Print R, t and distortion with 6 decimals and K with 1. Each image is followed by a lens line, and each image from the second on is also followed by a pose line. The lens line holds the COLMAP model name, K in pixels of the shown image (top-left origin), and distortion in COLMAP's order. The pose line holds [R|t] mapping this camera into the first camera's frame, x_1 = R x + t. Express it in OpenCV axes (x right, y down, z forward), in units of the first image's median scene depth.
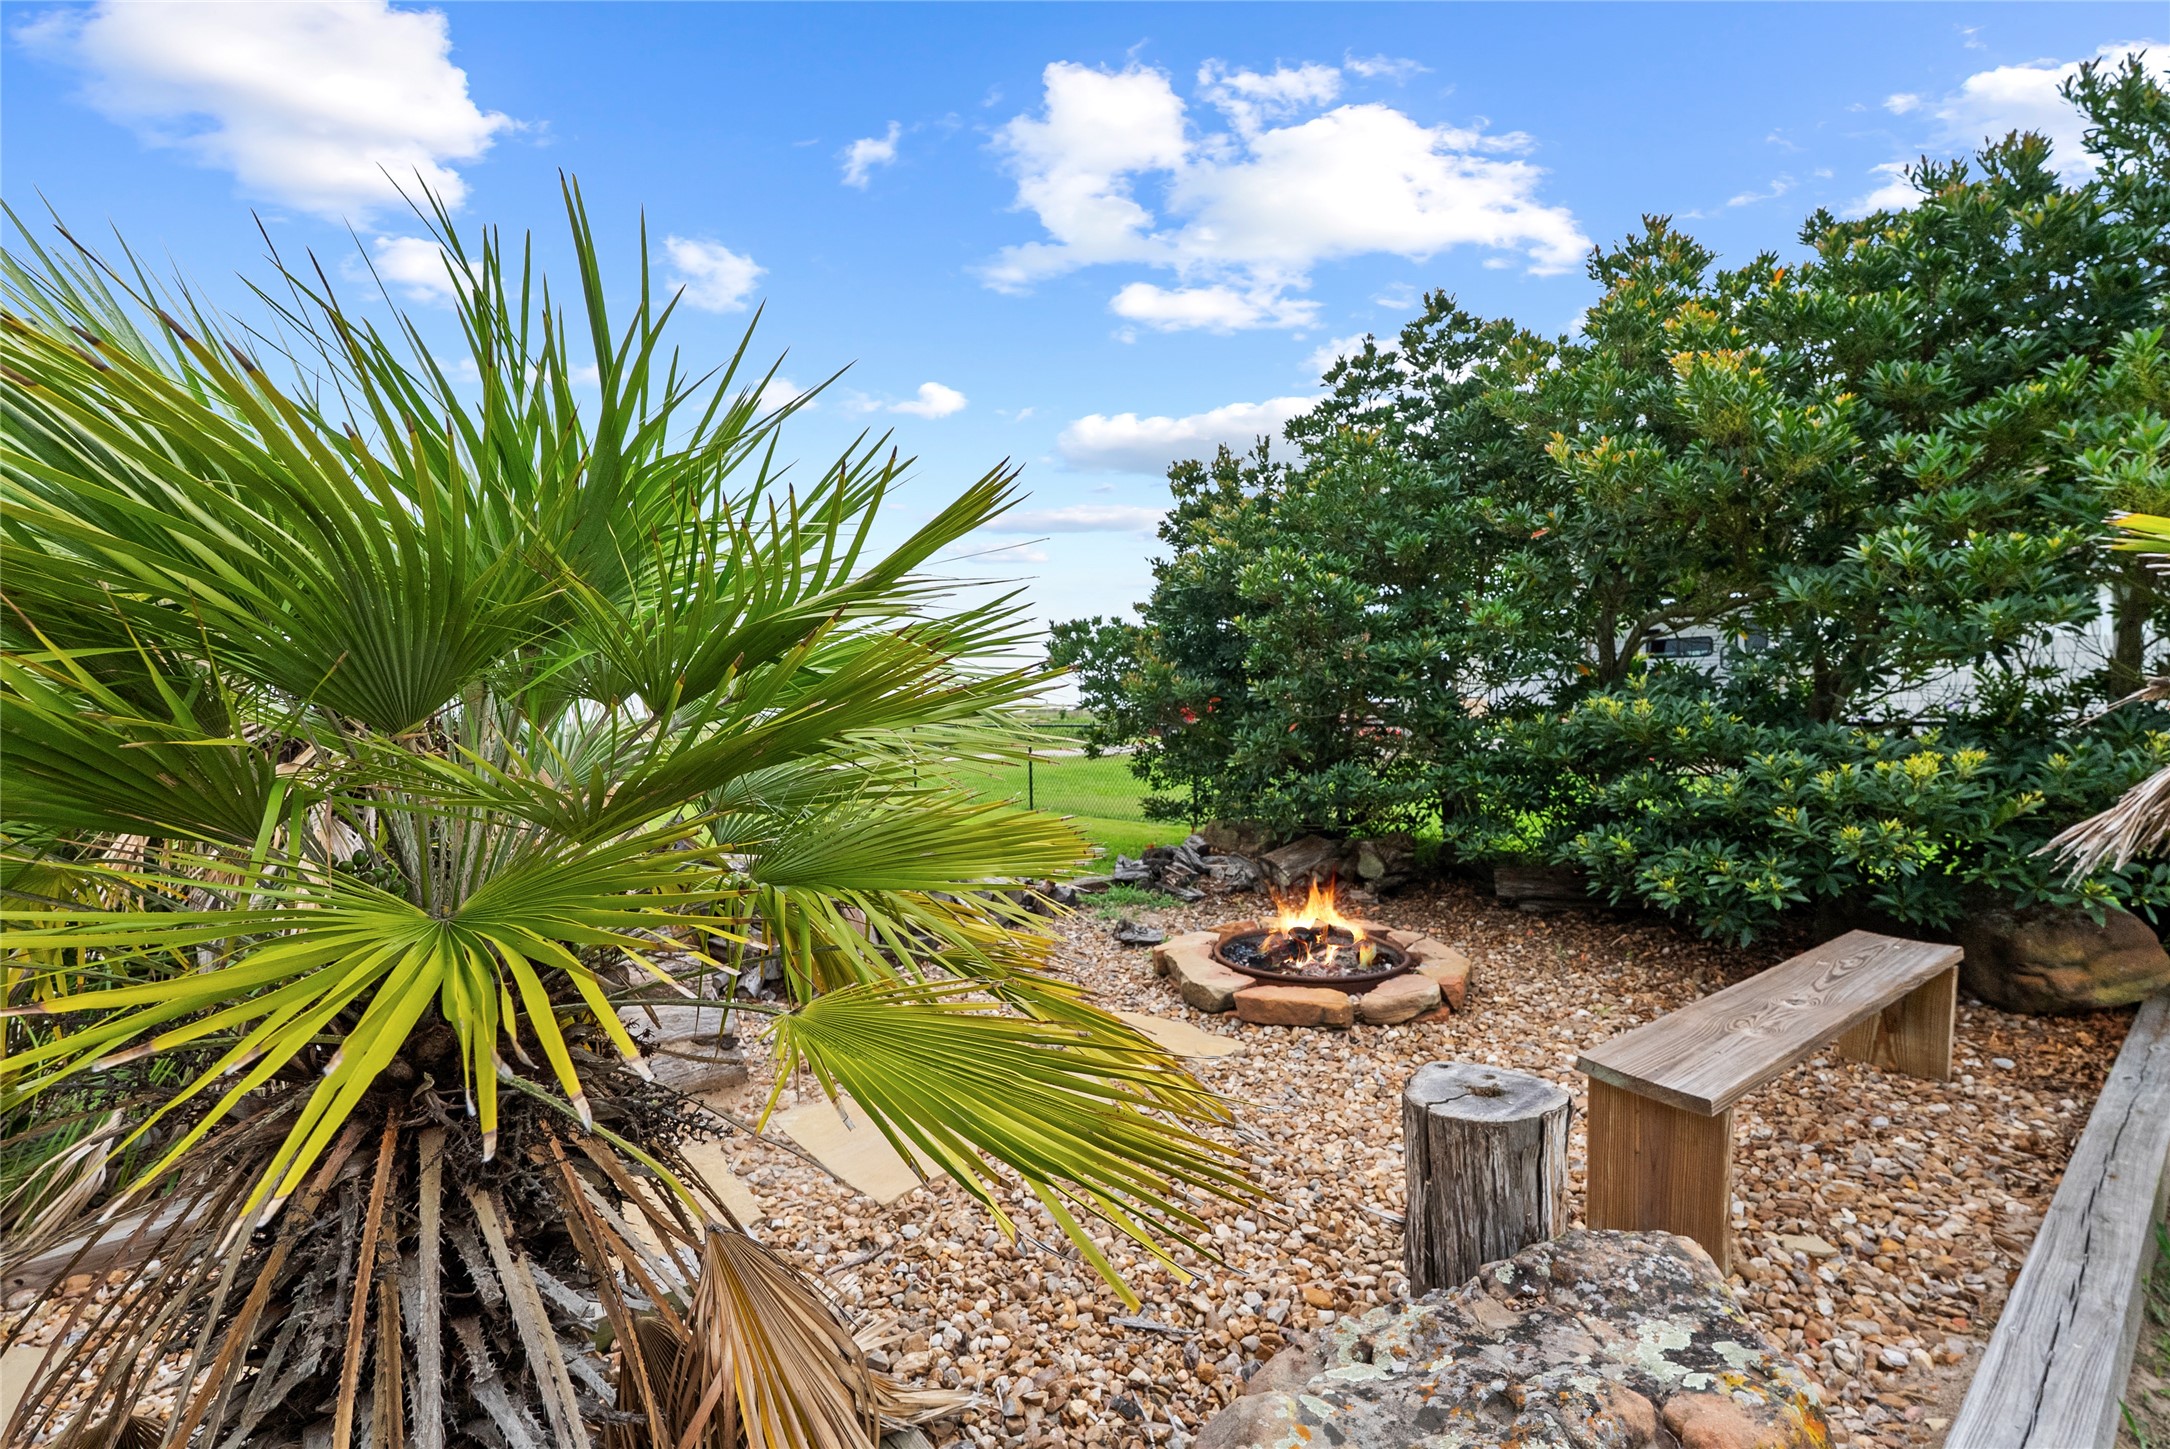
lens RADIAL K [[955.1, 0, 1090.7], [0, 955.1, 727.6], [0, 0, 1]] dist [-0.000737, 0.000381]
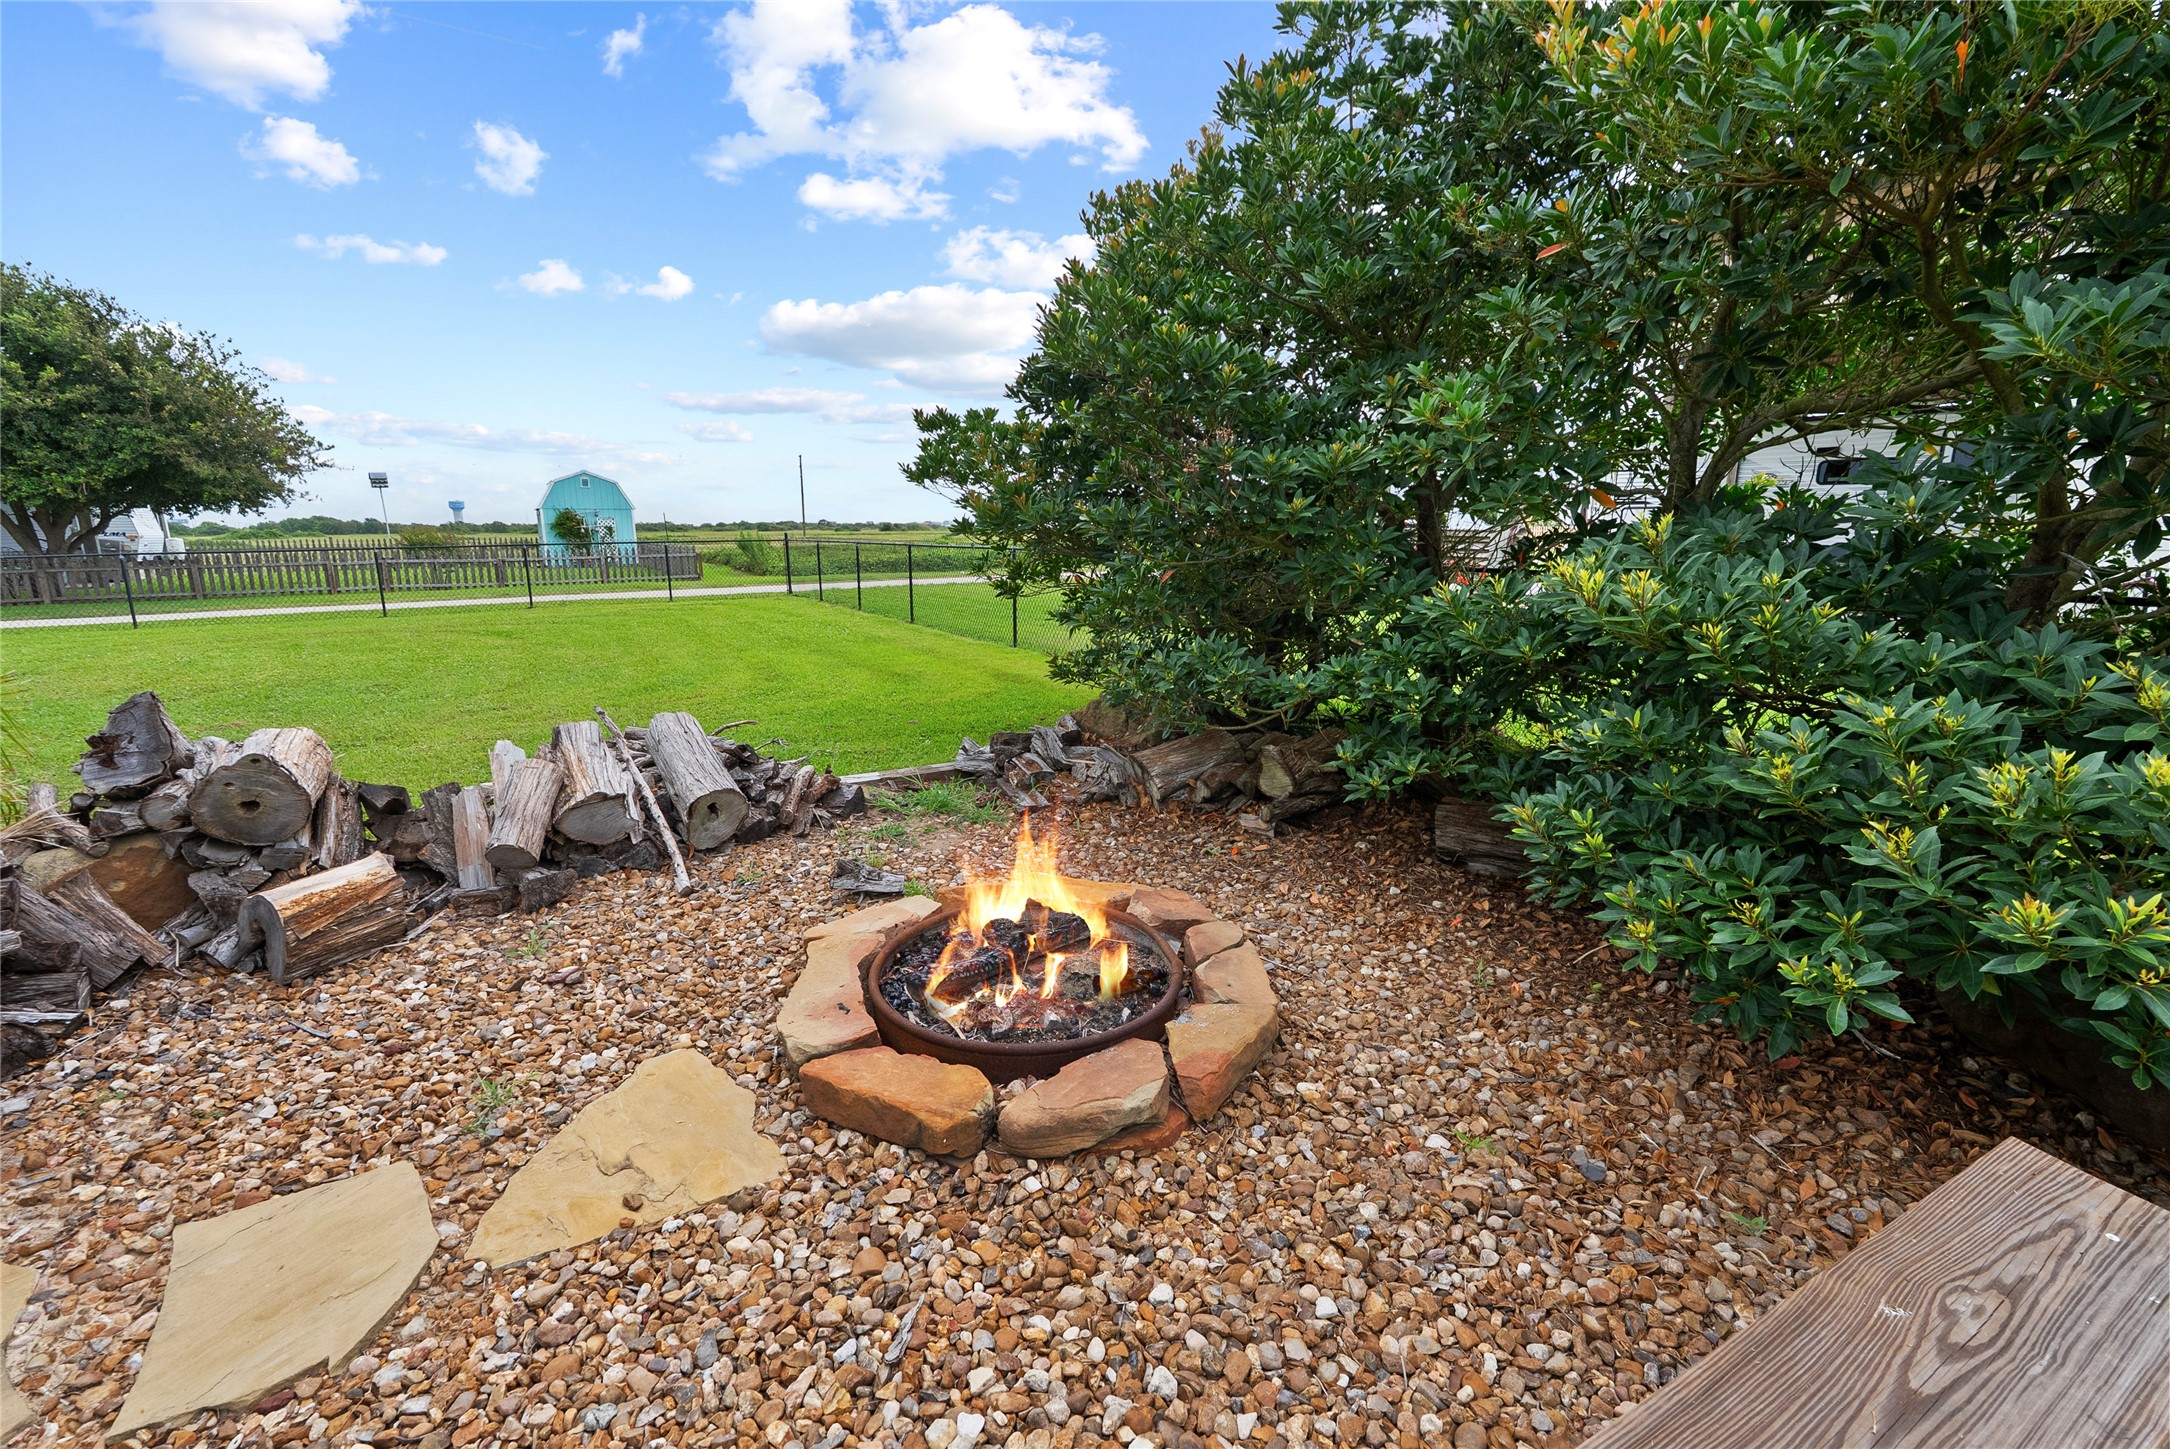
lens RADIAL K [[967.8, 0, 1086.0], [0, 967.8, 732.2], [0, 0, 1]] dist [-0.000821, 0.000193]
pose [[0.992870, 0.048369, -0.108945, 0.331020], [-0.026547, 0.980742, 0.193494, -0.031908], [0.116206, -0.189223, 0.975034, 0.433773]]
